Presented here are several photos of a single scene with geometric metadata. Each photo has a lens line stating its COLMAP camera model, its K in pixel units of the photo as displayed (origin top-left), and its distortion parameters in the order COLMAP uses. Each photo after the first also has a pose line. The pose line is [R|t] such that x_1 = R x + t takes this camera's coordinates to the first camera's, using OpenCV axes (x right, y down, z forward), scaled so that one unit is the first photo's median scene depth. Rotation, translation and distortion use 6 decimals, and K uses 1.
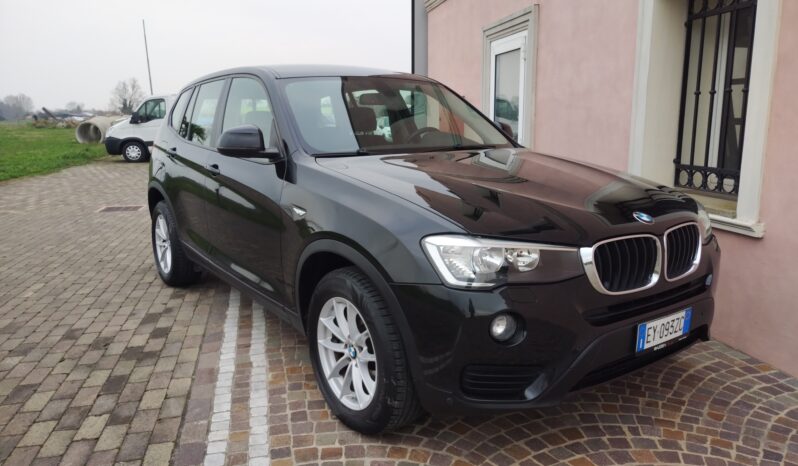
lens RADIAL K [[590.8, 0, 398.8], [0, 590.8, 235.3], [0, 0, 1]] dist [0.011639, -0.009283]
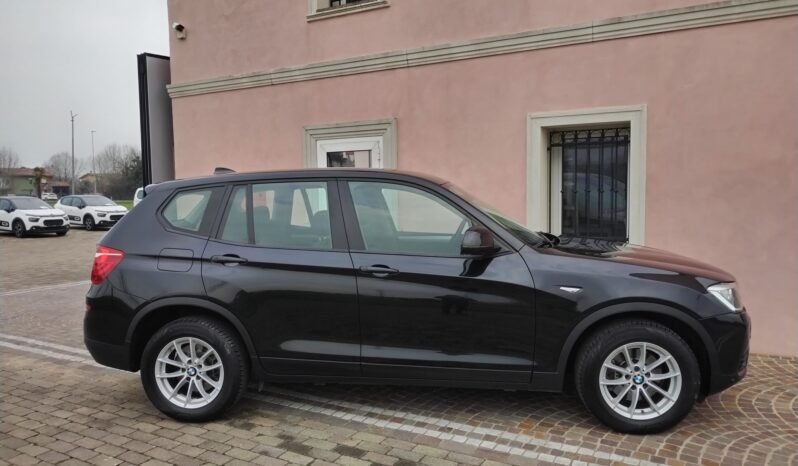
lens RADIAL K [[590.8, 0, 397.9], [0, 590.8, 229.6], [0, 0, 1]] dist [0.011639, -0.009283]
pose [[0.680207, -0.058879, 0.730651, -1.141002], [0.155404, 0.985694, -0.065244, -0.120202], [-0.716357, 0.157926, 0.679626, 0.290191]]
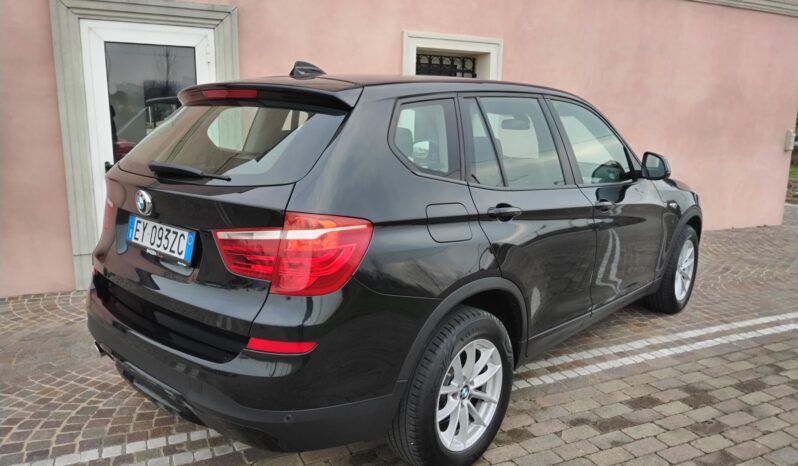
lens RADIAL K [[590.8, 0, 397.9], [0, 590.8, 234.9], [0, 0, 1]] dist [0.011639, -0.009283]
pose [[-0.213438, -0.195205, 0.957256, -1.240104], [0.168920, 0.957703, 0.232960, -0.368282], [-0.962242, 0.211423, -0.171437, 1.620432]]
